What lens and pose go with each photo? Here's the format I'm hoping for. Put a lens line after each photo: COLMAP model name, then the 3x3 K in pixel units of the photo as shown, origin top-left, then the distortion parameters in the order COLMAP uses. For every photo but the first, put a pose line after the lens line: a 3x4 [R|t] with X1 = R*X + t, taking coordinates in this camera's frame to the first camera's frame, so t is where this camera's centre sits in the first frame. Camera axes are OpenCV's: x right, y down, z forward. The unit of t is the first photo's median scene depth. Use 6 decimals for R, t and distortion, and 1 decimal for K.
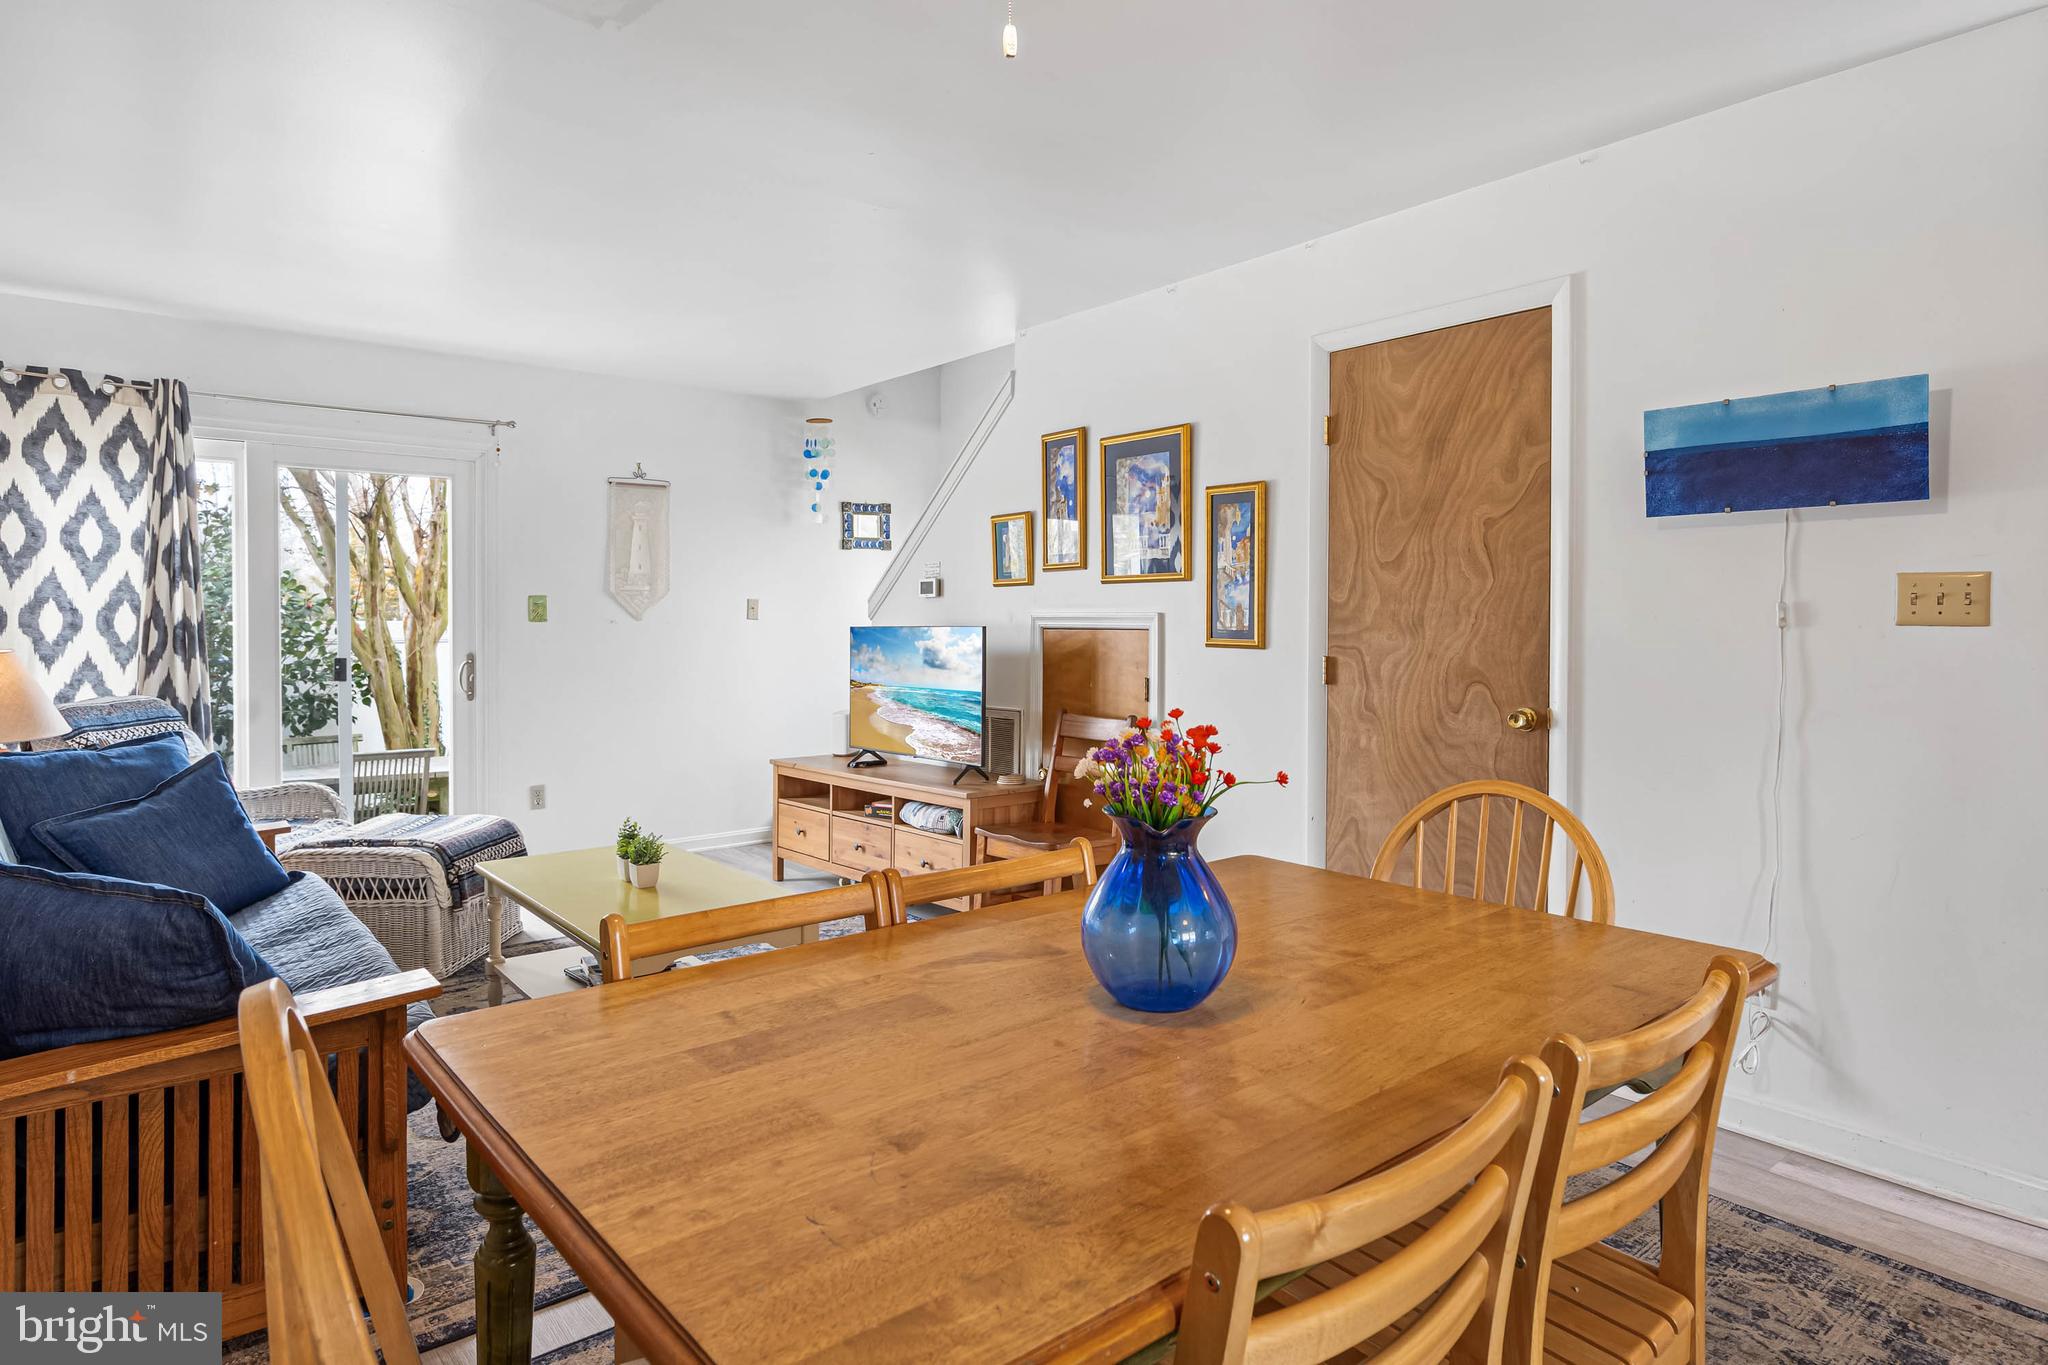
lens RADIAL K [[1155.2, 0, 1008.5], [0, 1155.2, 622.2], [0, 0, 1]] dist [0.003376, 0.001038]
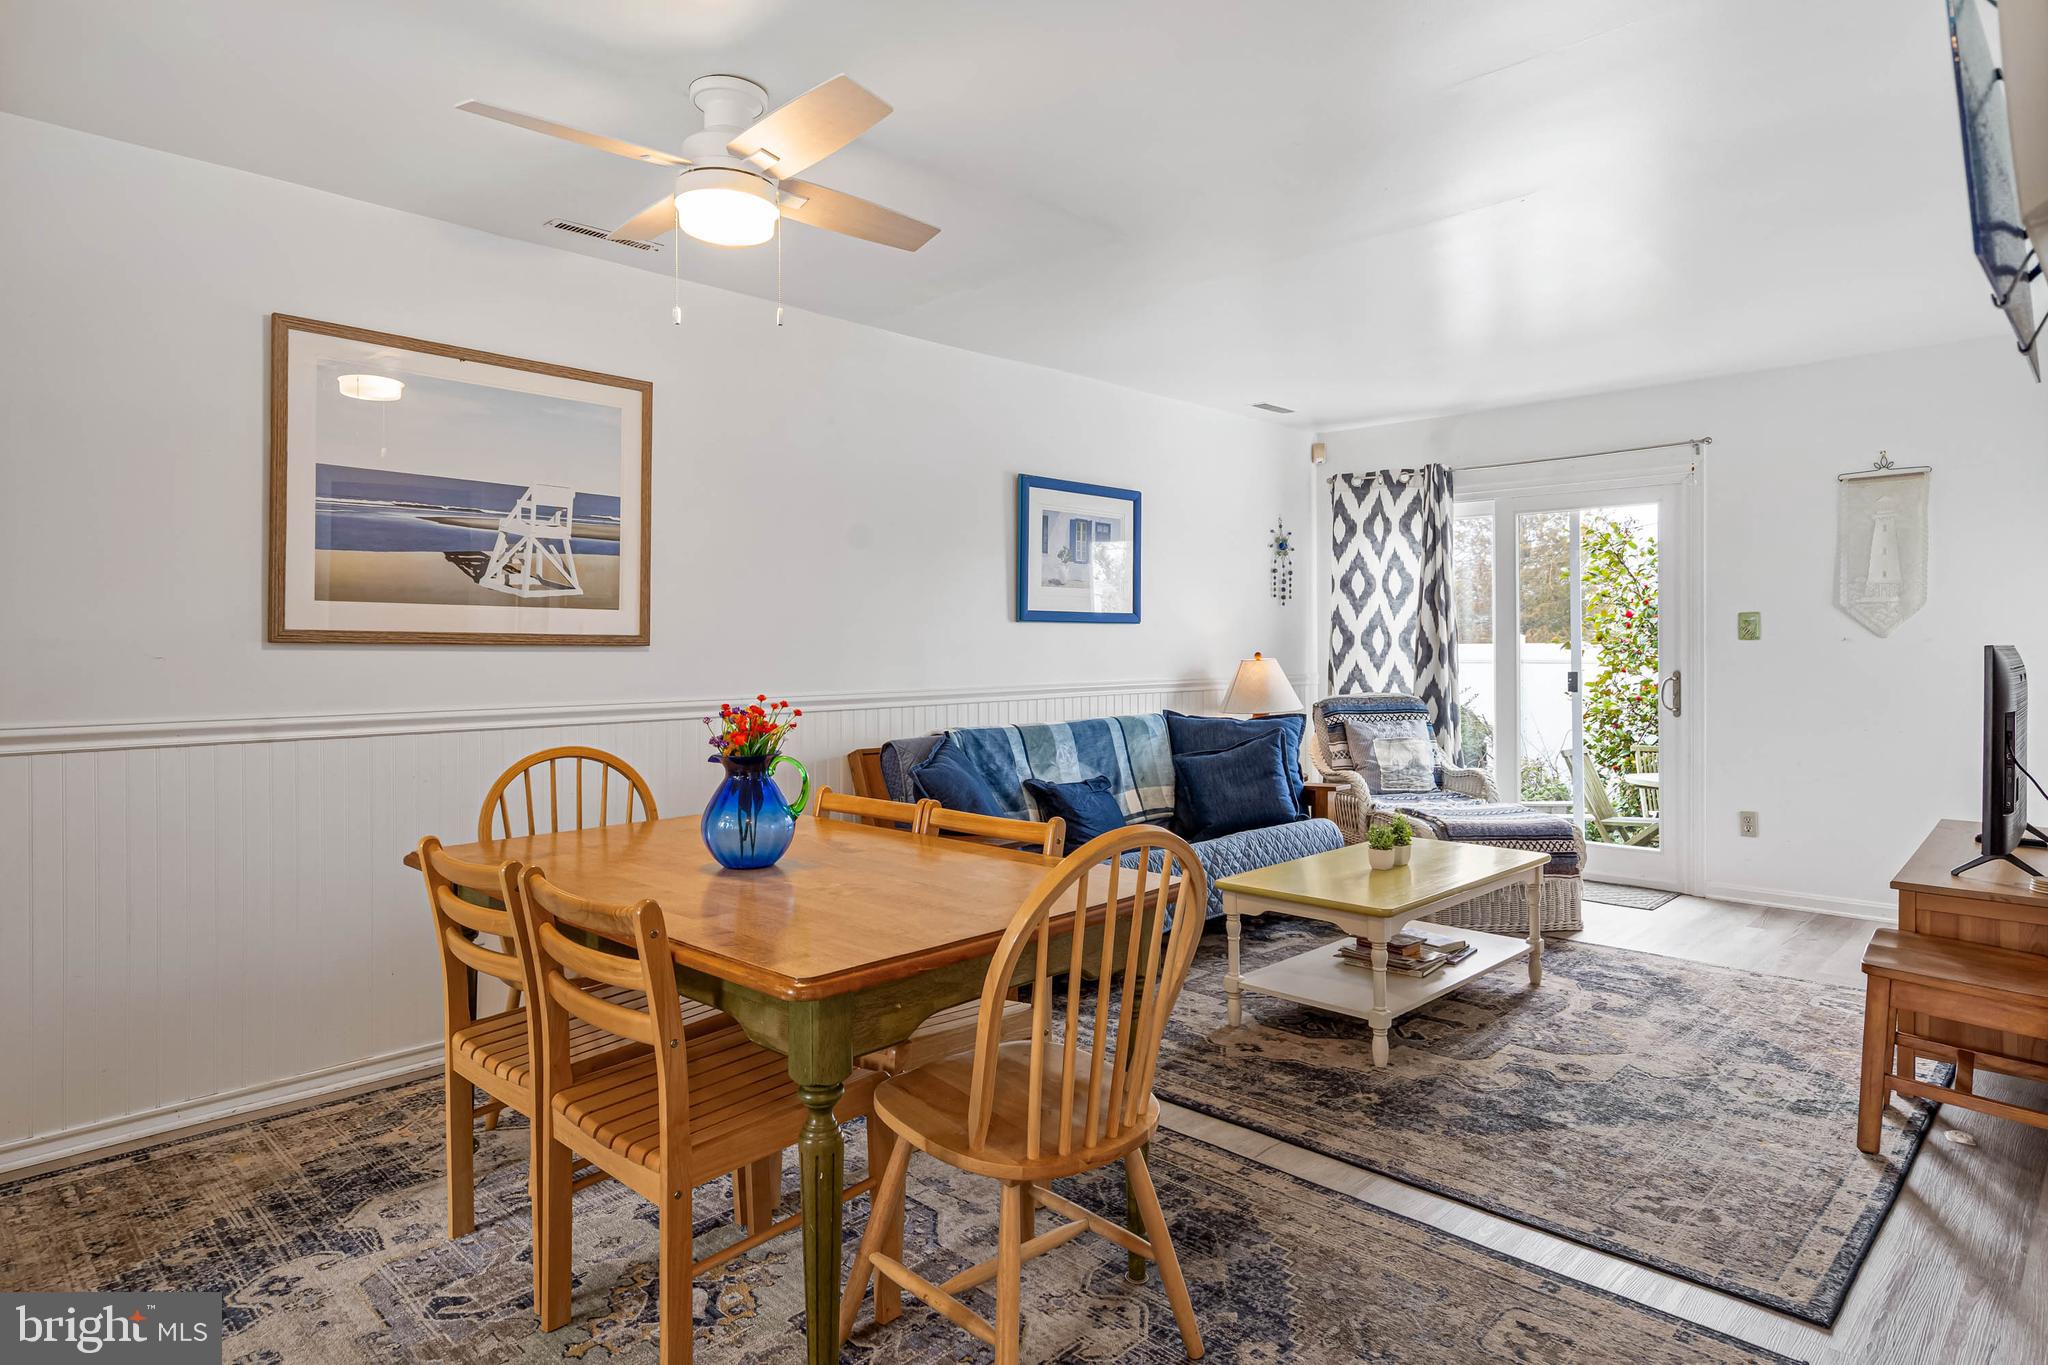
lens RADIAL K [[1155.2, 0, 1012.1], [0, 1155.2, 644.5], [0, 0, 1]] dist [0.003376, 0.001038]
pose [[0.097967, 0.002015, -0.995188, 0.593661], [0.001908, 0.999996, 0.002213, 0.000006], [0.995188, -0.002116, 0.097963, 0.371599]]
